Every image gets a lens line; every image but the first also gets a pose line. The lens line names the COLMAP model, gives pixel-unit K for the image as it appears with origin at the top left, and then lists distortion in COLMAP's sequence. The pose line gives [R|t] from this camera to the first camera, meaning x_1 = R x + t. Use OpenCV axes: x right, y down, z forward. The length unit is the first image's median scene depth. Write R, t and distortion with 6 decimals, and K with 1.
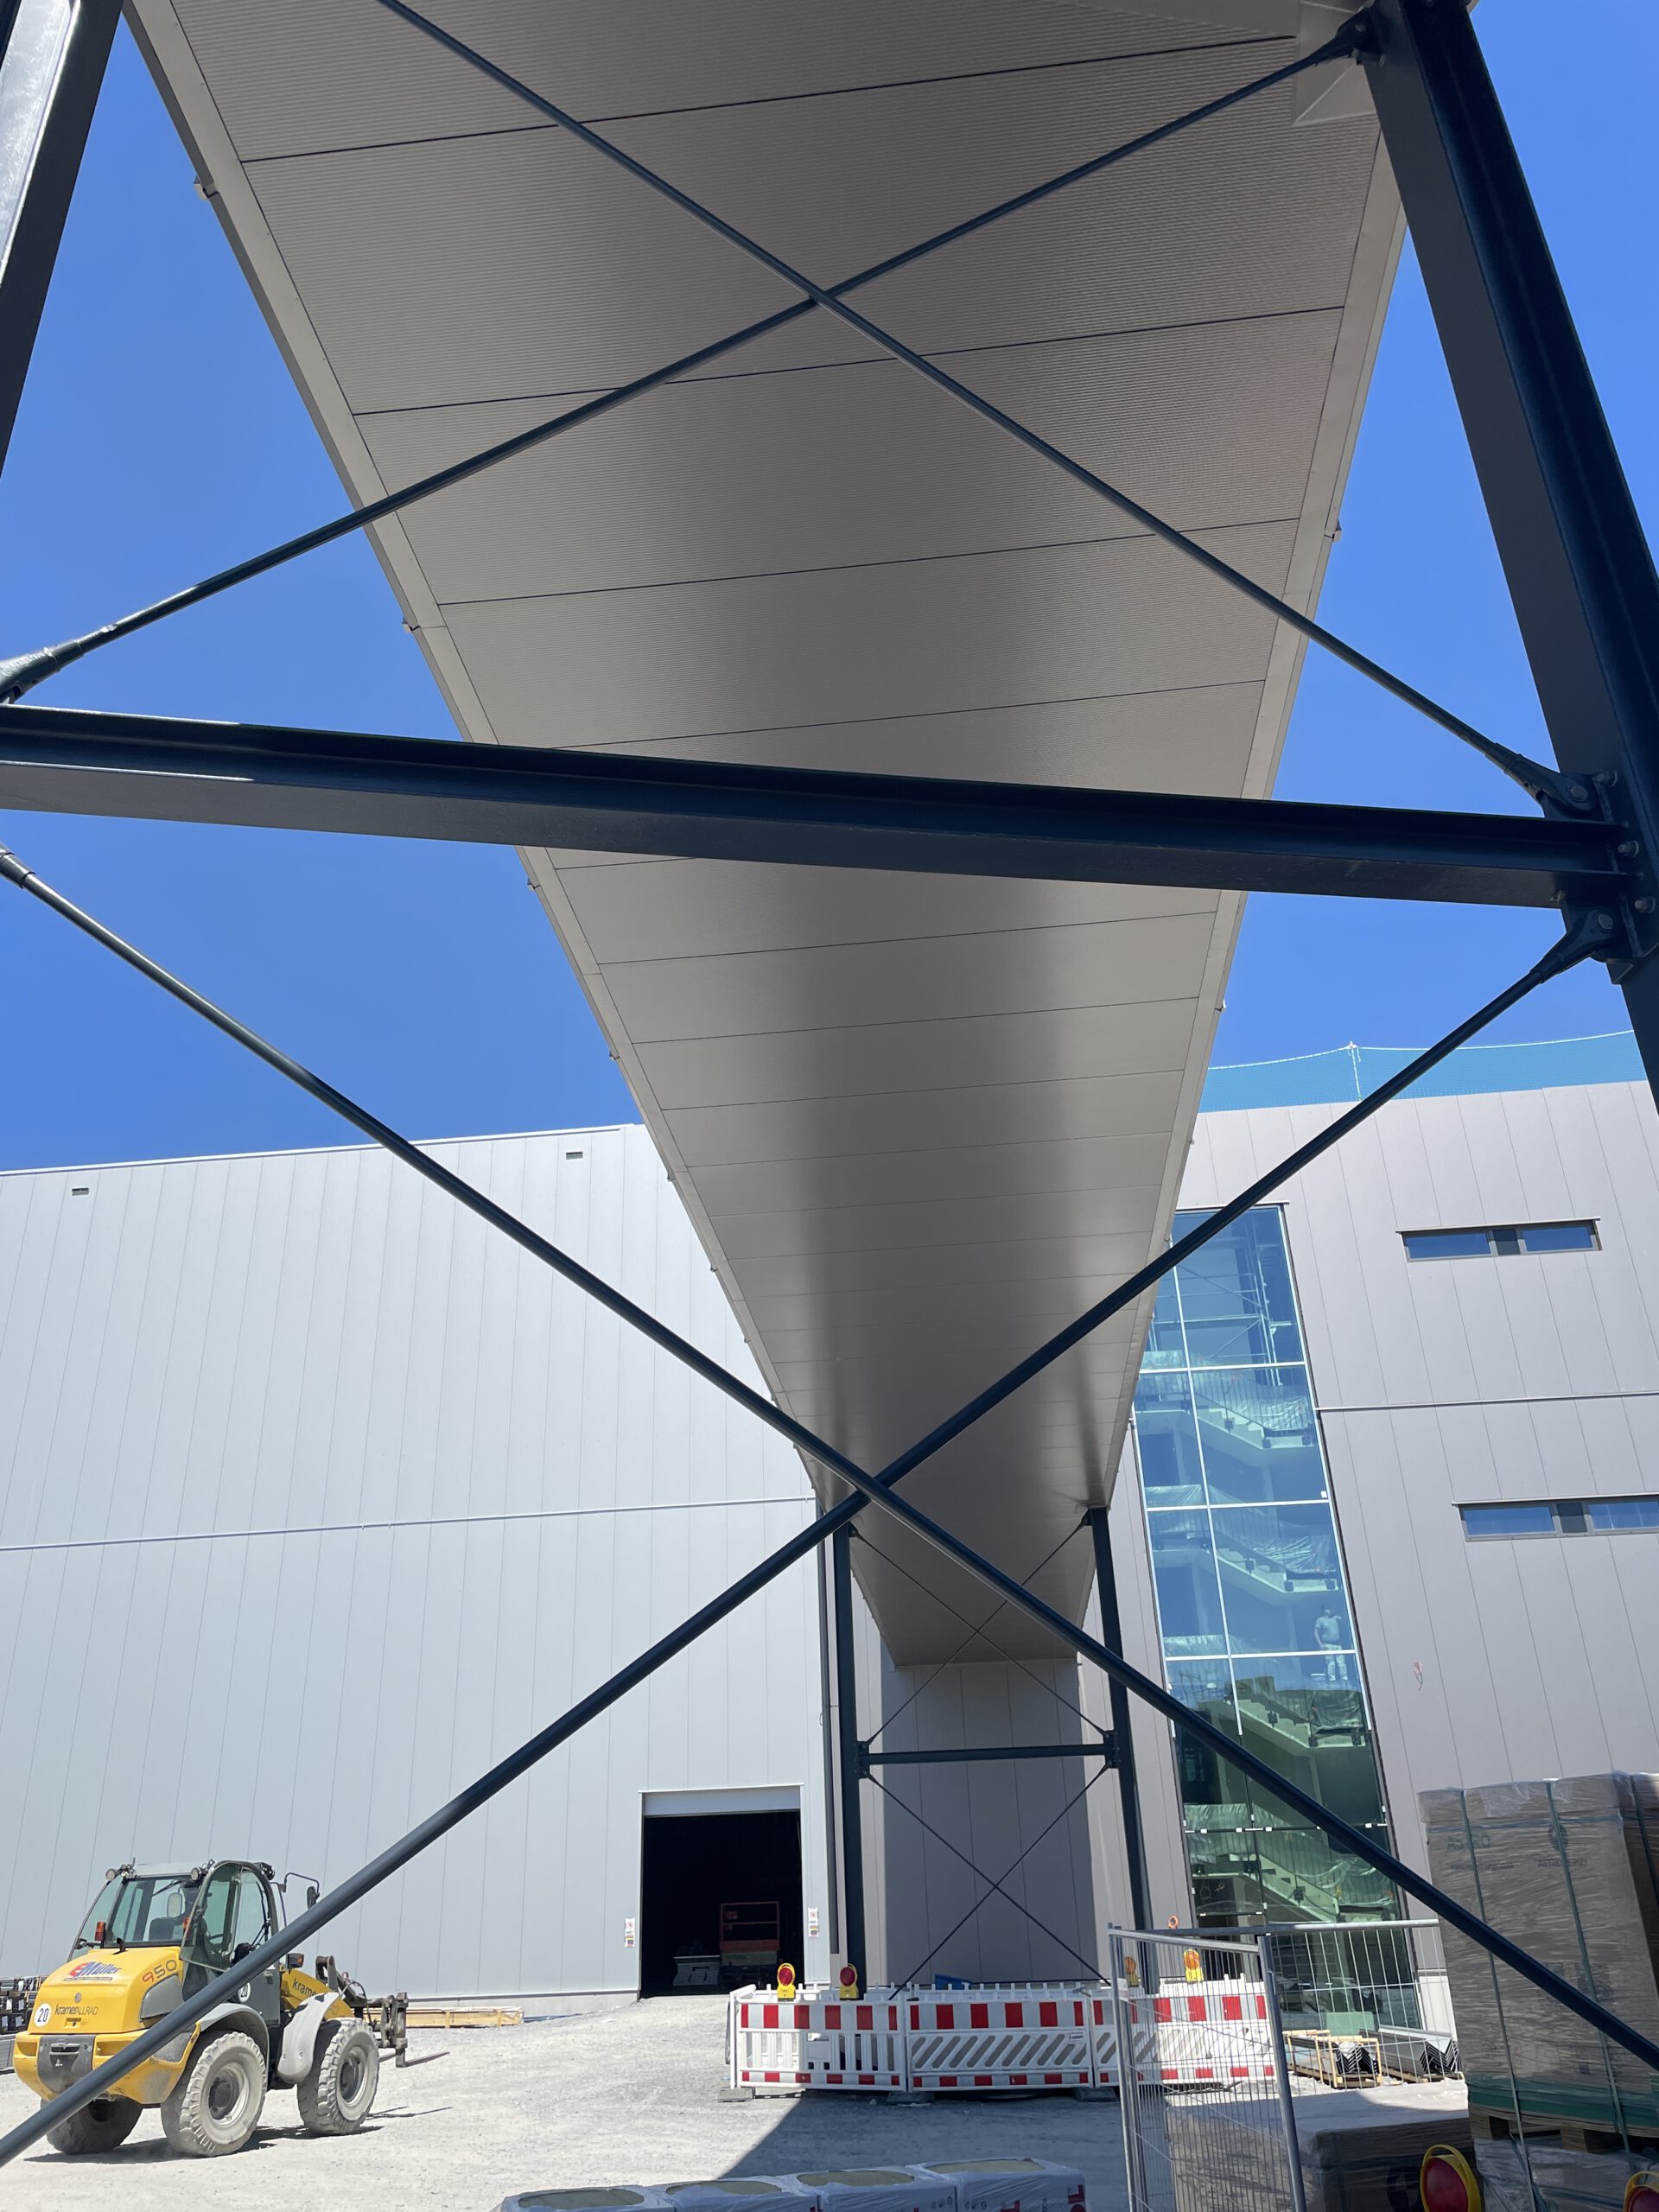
lens RADIAL K [[1648.0, 0, 829.5], [0, 1648.0, 1106.0], [0, 0, 1]] dist [0.096546, -0.118188]
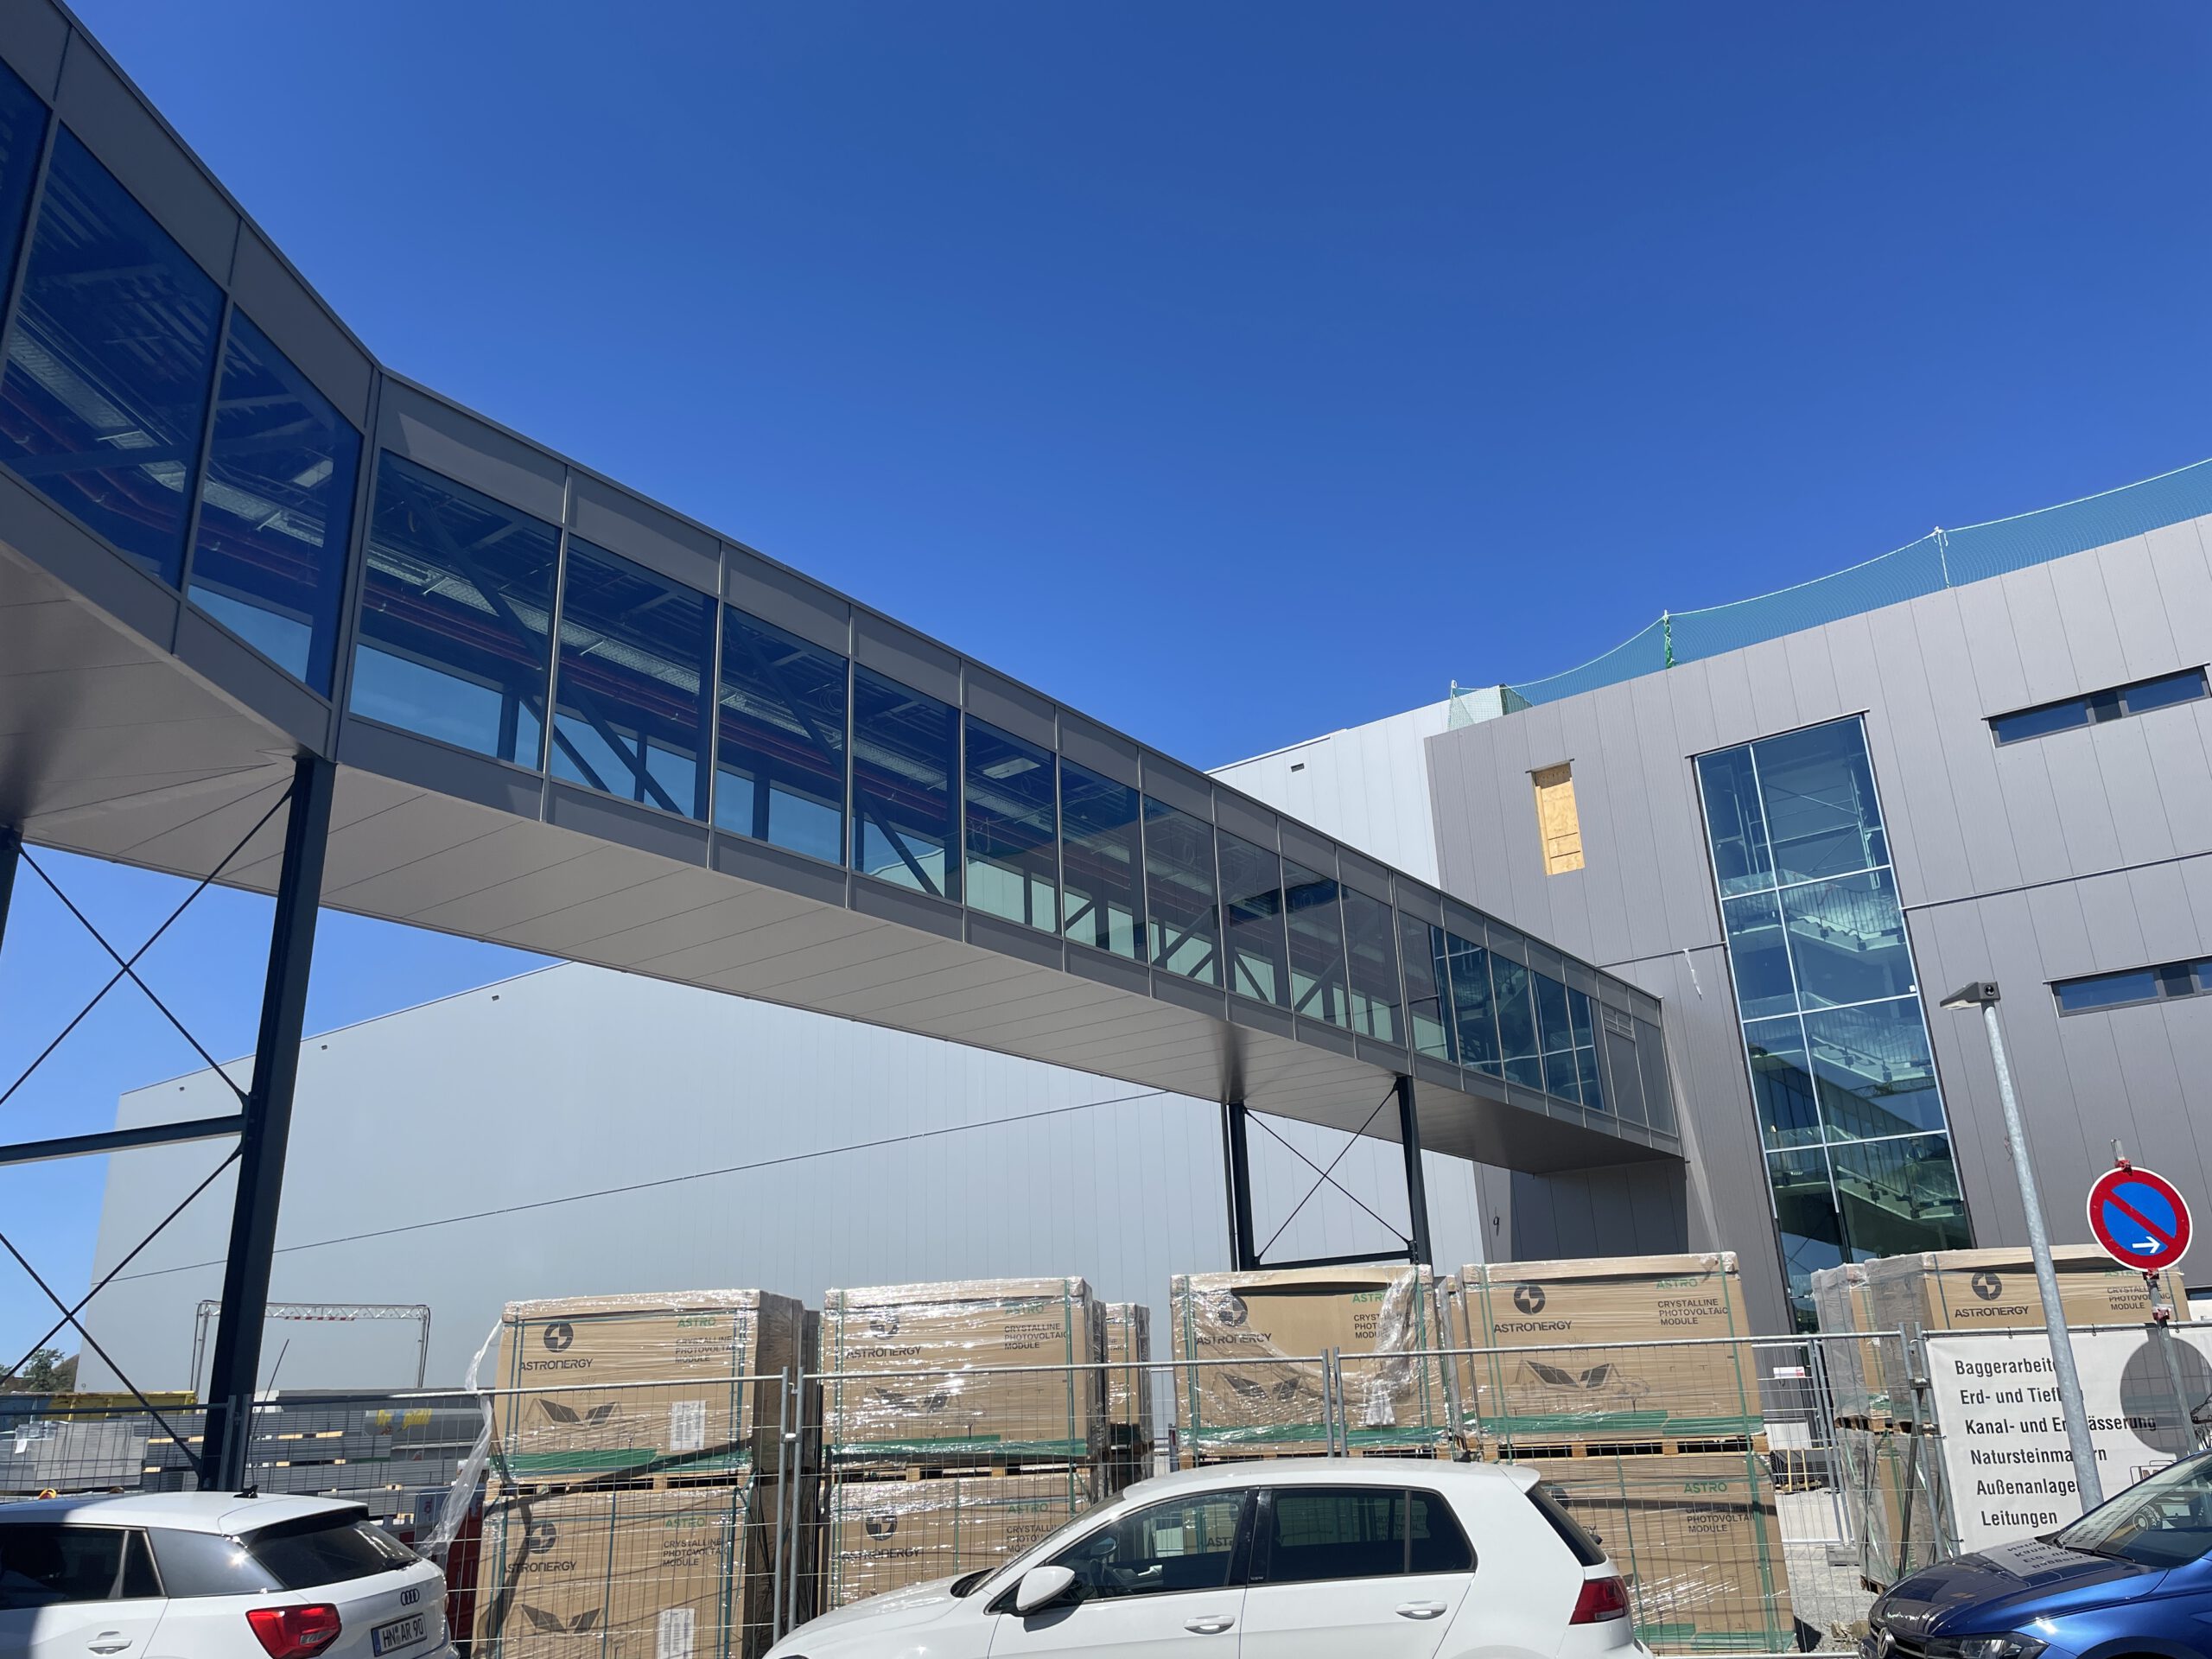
lens RADIAL K [[1648.0, 0, 1138.3], [0, 1648.0, 836.2], [0, 0, 1]] dist [0.096546, -0.118188]
pose [[0.864238, -0.168440, -0.474048, 0.382949], [0.233368, 0.968997, 0.081148, -0.057759], [0.445682, -0.180759, 0.876752, -0.120456]]
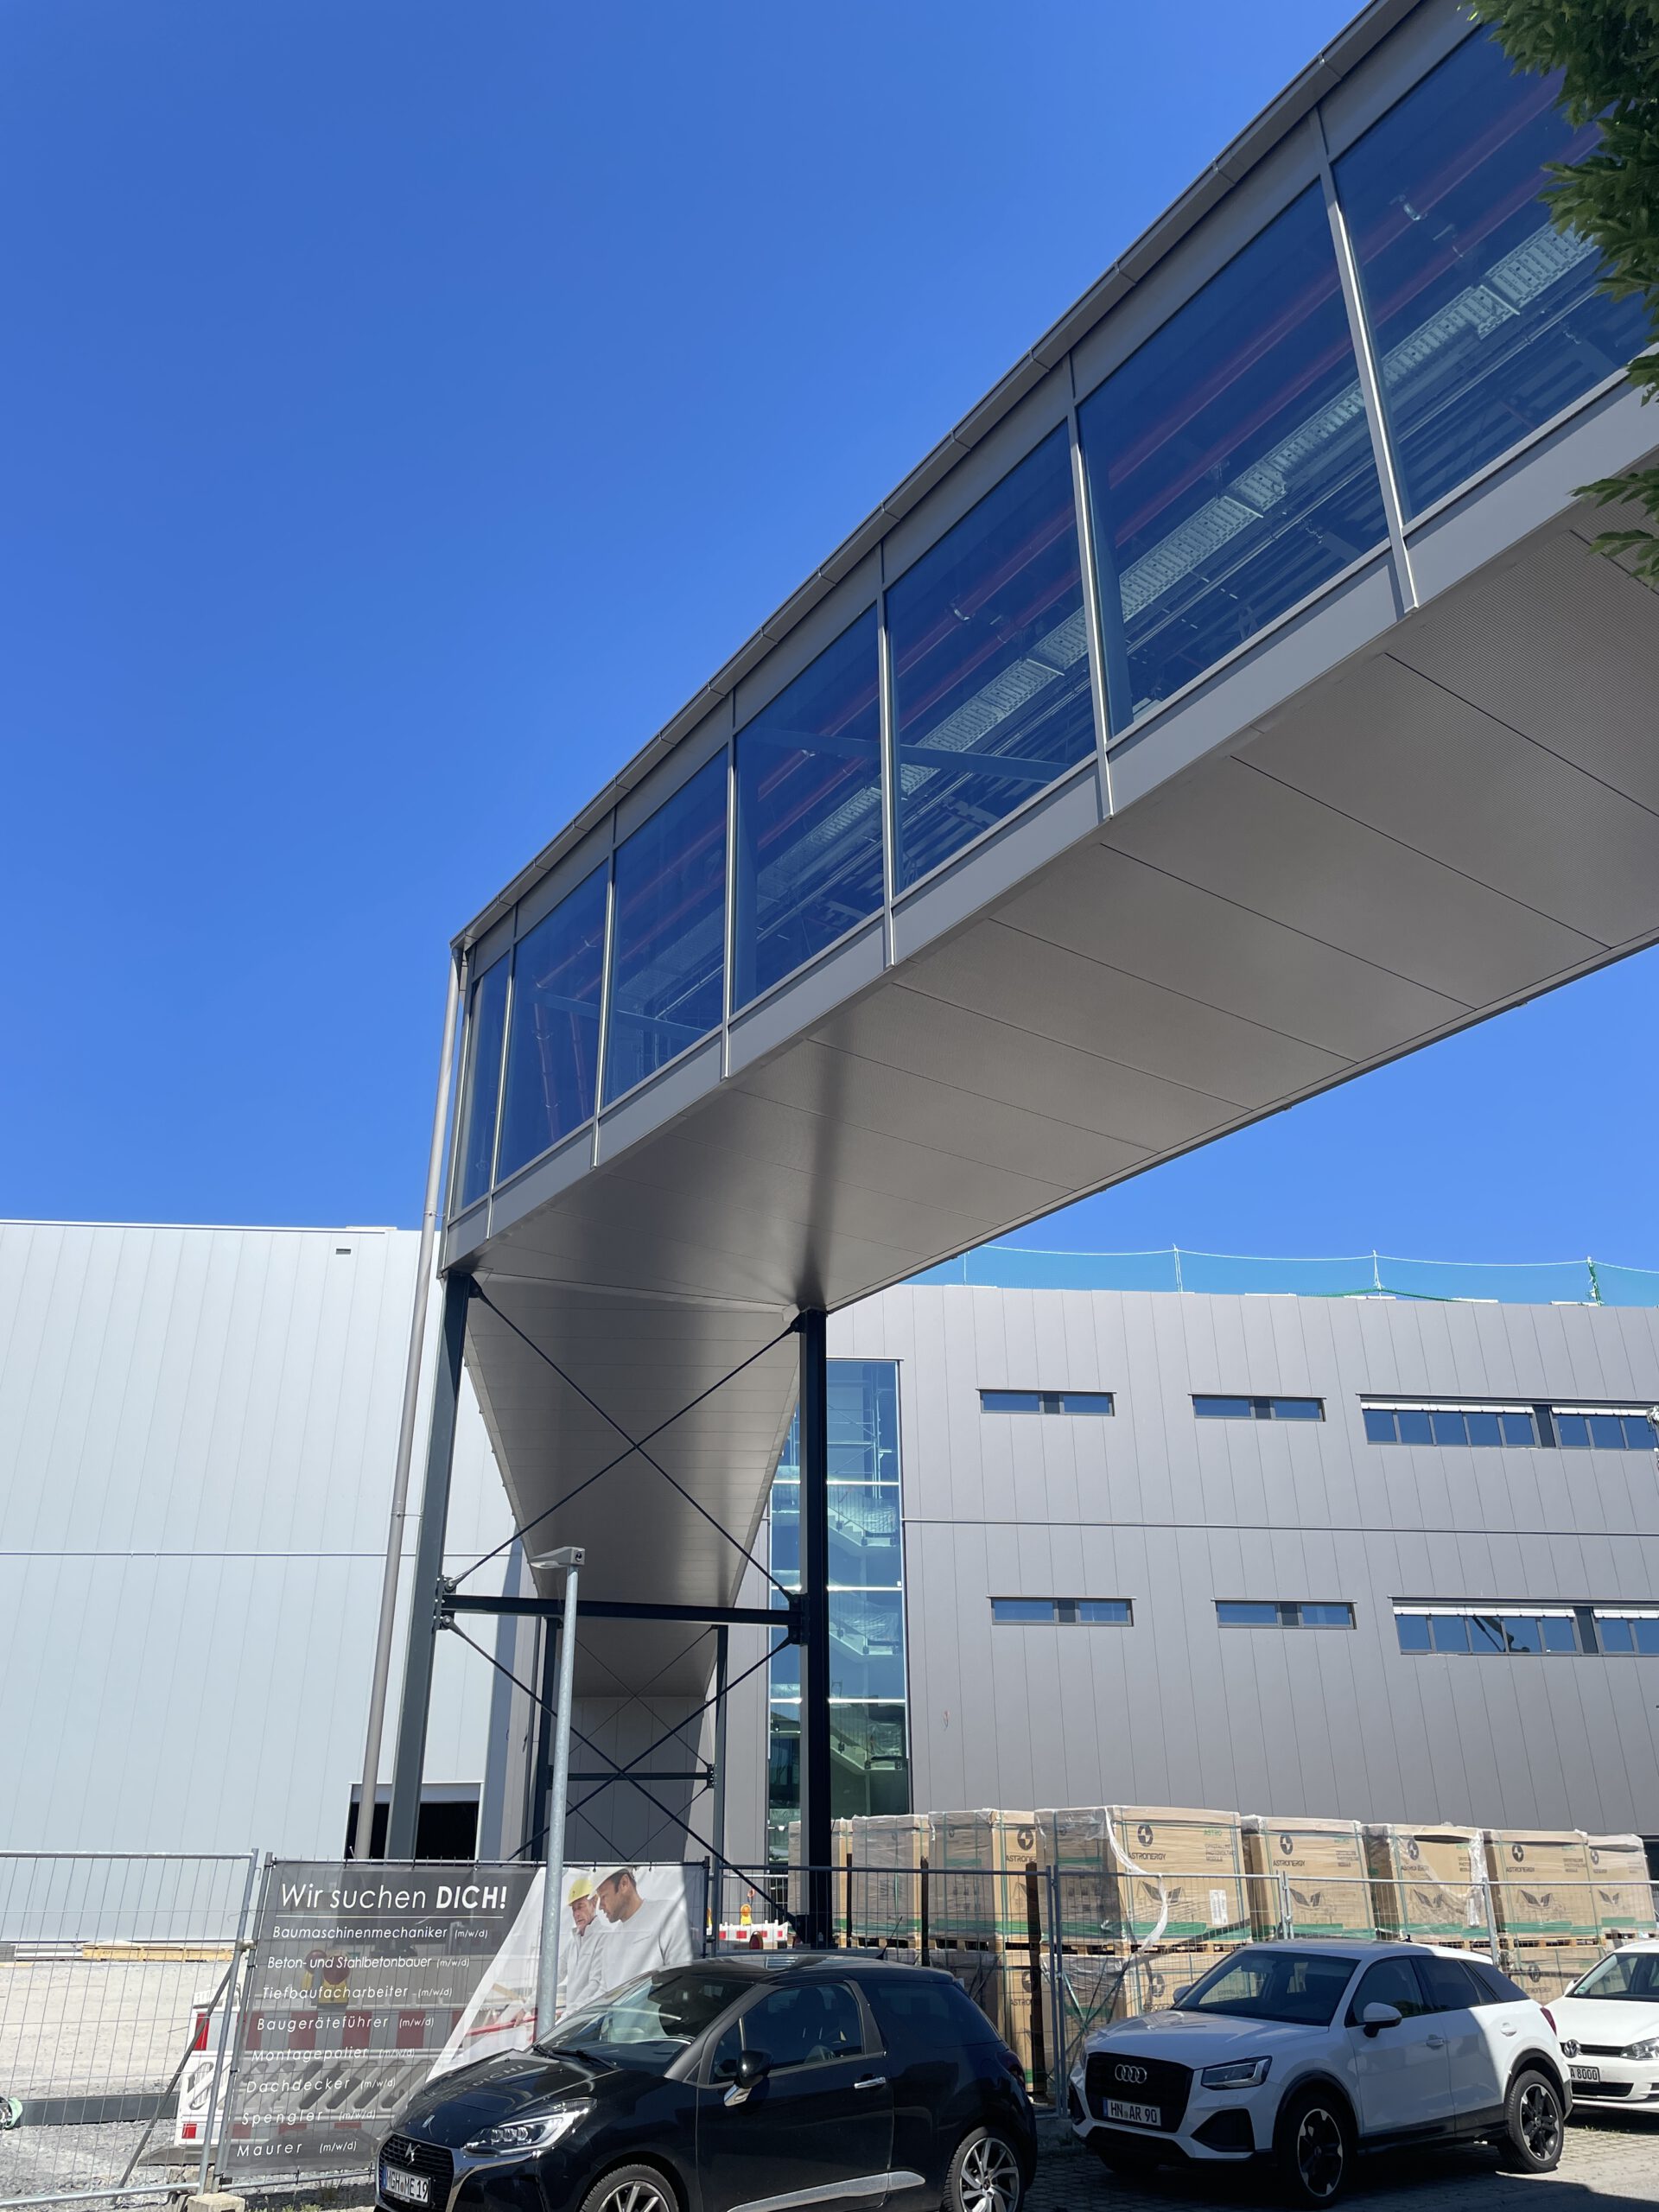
lens RADIAL K [[1648.0, 0, 829.5], [0, 1648.0, 1106.0], [0, 0, 1]] dist [0.096546, -0.118188]
pose [[0.979113, 0.109791, 0.171124, -0.034639], [-0.110979, 0.993819, -0.002634, -0.143076], [-0.170356, -0.016412, 0.985246, -0.318230]]
